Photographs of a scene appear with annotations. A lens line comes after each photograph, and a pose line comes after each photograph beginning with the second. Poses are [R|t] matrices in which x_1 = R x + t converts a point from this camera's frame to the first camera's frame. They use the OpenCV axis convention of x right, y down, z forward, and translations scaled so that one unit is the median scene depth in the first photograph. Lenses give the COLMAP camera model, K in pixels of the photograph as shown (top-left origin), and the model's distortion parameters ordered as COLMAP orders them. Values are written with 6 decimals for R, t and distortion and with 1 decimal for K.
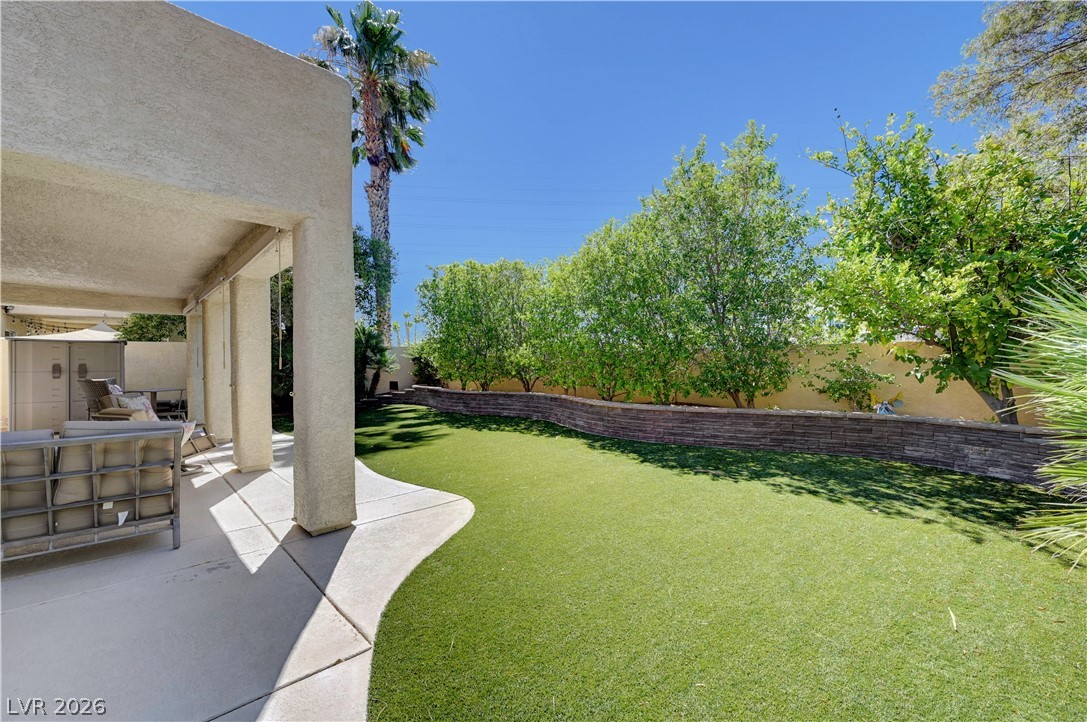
lens RADIAL K [[431.7, 0, 547.3], [0, 431.7, 359.5], [0, 0, 1]] dist [-0.001505, 0.000019]
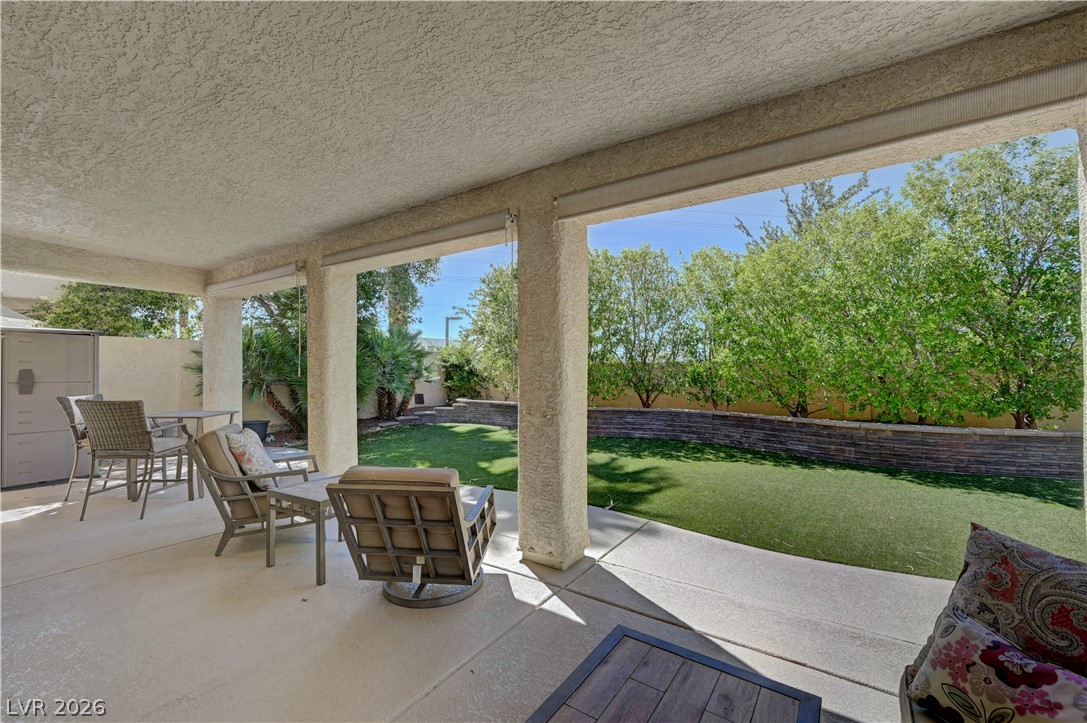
lens RADIAL K [[434.6, 0, 559.4], [0, 434.6, 367.4], [0, 0, 1]] dist [0.000460, -0.000154]
pose [[0.977268, 0.010263, 0.211759, -0.736468], [-0.009854, 0.999947, -0.002986, 0.003308], [-0.211778, 0.000831, 0.977317, 0.403223]]
